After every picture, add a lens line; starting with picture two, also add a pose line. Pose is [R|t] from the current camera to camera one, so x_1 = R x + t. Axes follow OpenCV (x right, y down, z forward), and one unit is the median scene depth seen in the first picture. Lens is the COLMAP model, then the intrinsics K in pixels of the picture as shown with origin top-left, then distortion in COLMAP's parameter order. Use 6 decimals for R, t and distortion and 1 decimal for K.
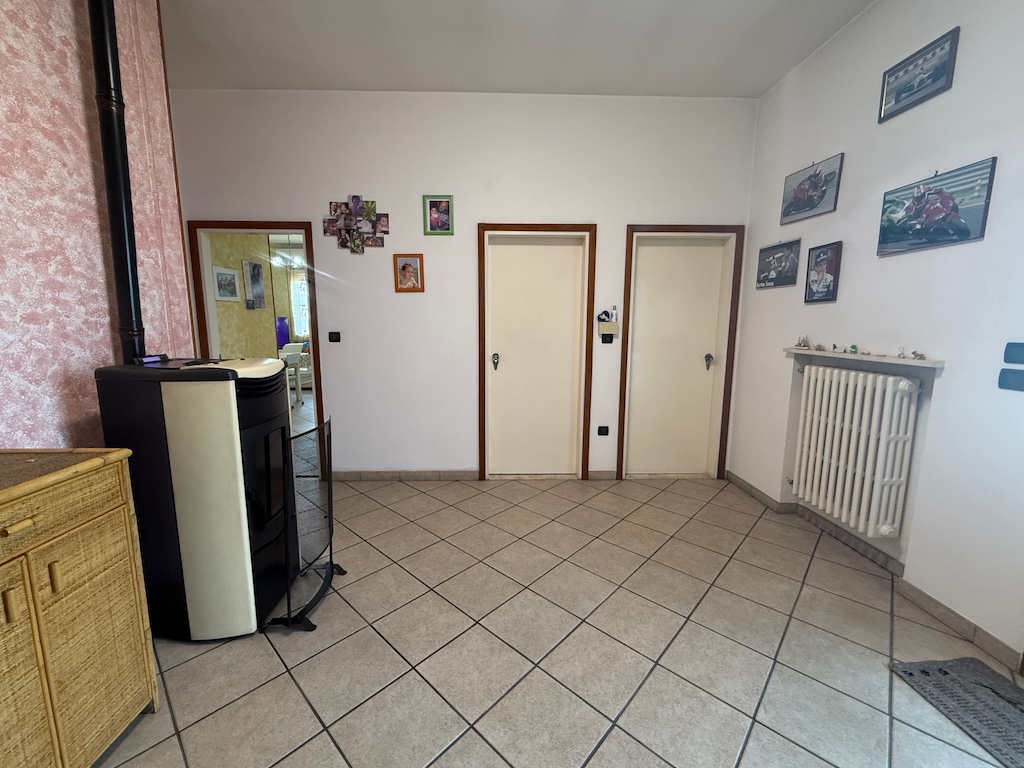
lens RADIAL K [[427.1, 0, 504.8], [0, 427.1, 383.9], [0, 0, 1]] dist [-0.004058, 0.000565]
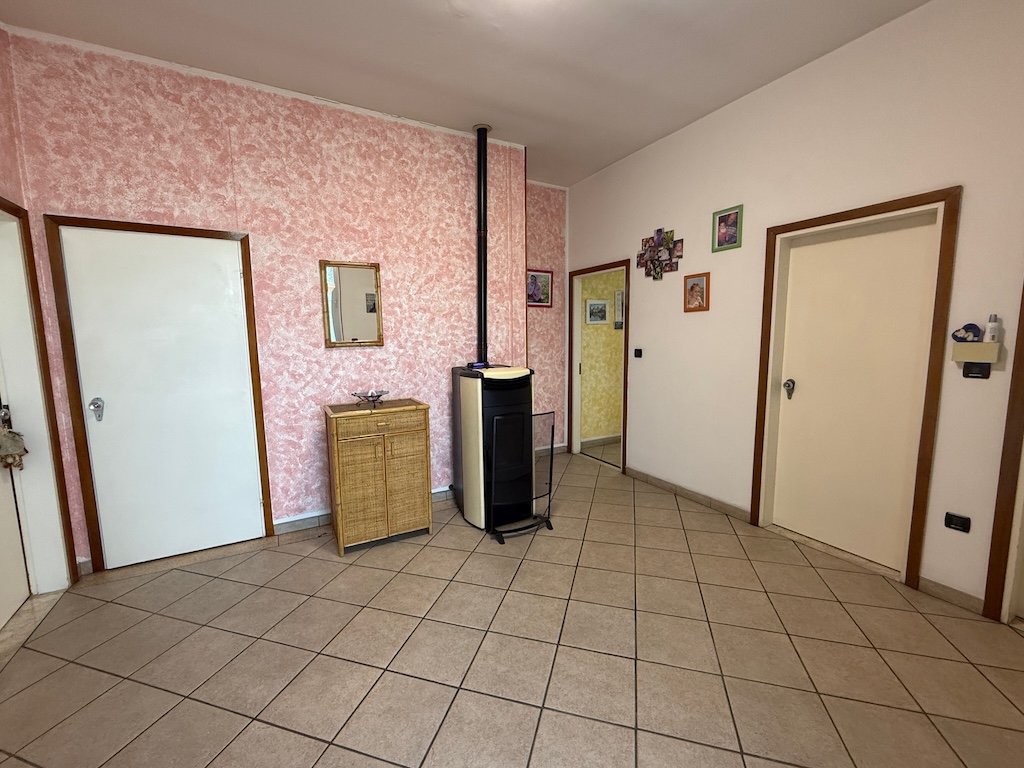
lens RADIAL K [[427.1, 0, 504.8], [0, 427.1, 383.9], [0, 0, 1]] dist [-0.004058, 0.000565]
pose [[0.428621, 0.098038, -0.898149, 0.523561], [-0.111330, 0.992250, 0.055179, -0.050531], [0.896599, 0.076340, 0.436214, 0.168062]]
